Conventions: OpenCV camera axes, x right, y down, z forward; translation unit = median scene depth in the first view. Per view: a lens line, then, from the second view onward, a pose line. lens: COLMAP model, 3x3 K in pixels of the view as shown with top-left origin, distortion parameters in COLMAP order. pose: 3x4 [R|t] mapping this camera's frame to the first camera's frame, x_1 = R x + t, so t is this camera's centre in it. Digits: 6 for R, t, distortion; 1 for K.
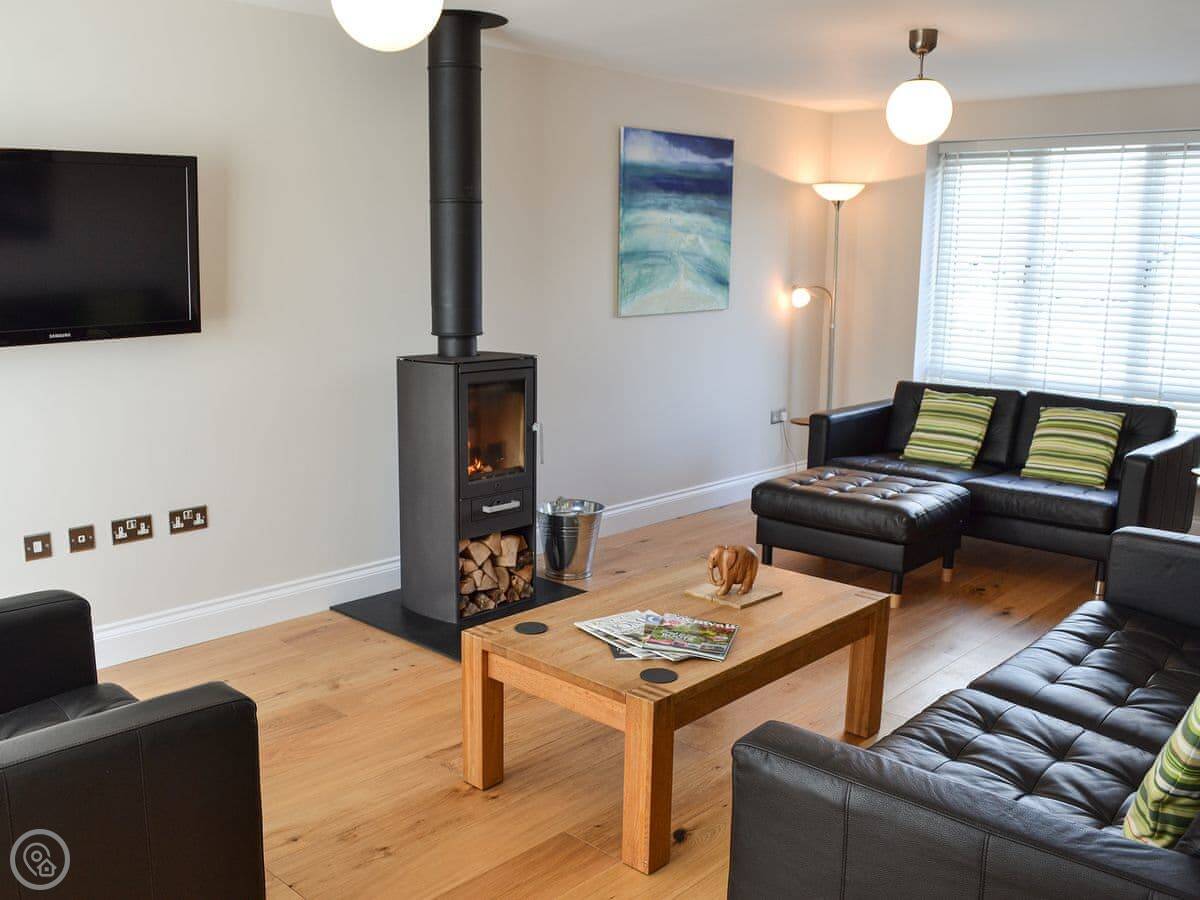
lens RADIAL K [[1161.6, 0, 600.0], [0, 1161.6, 450.0], [0, 0, 1]] dist [-0.071626, 0.007735]
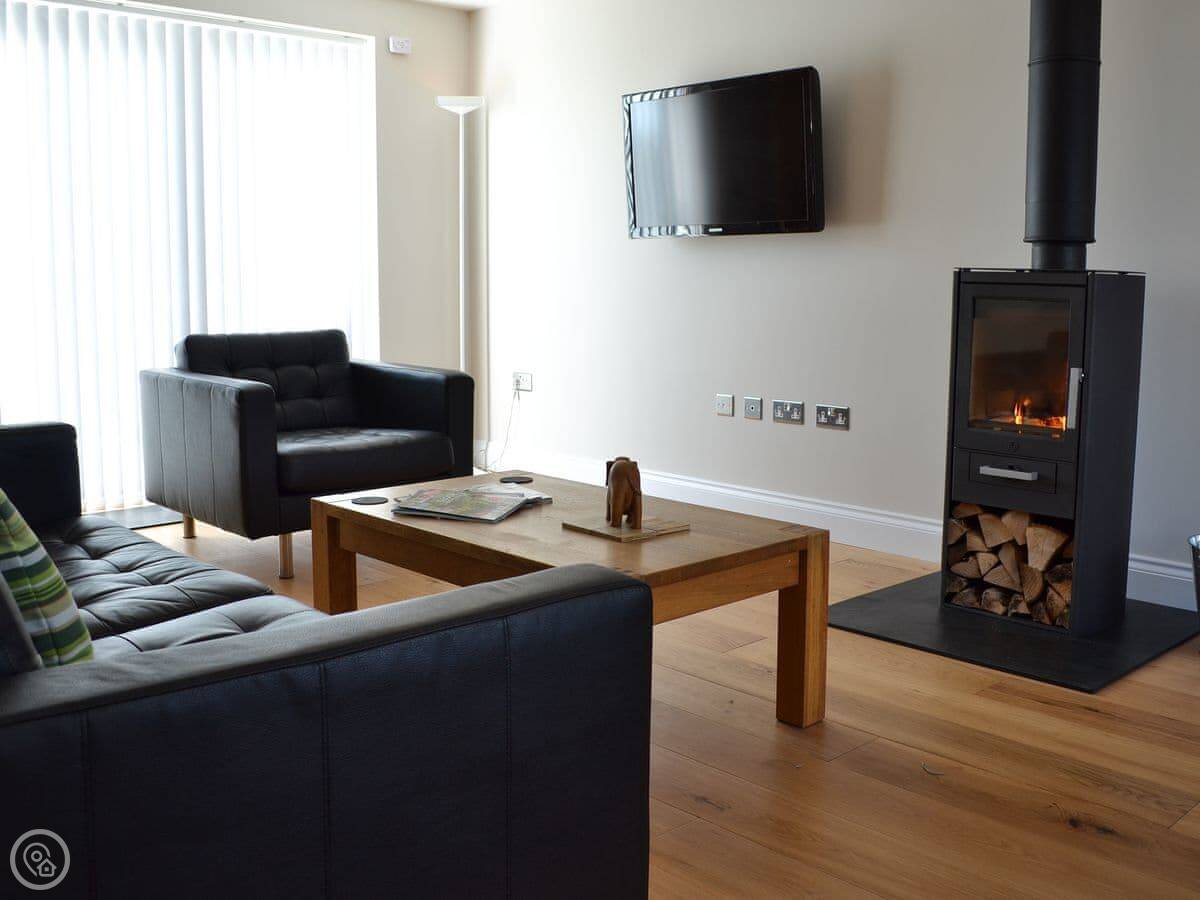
lens RADIAL K [[1161.6, 0, 600.0], [0, 1161.6, 450.0], [0, 0, 1]] dist [-0.071626, 0.007735]
pose [[-0.080197, 0.133074, -0.987856, 0.643895], [-0.189406, 0.970957, 0.146174, -0.022364], [0.978618, 0.198829, -0.052663, 0.786060]]
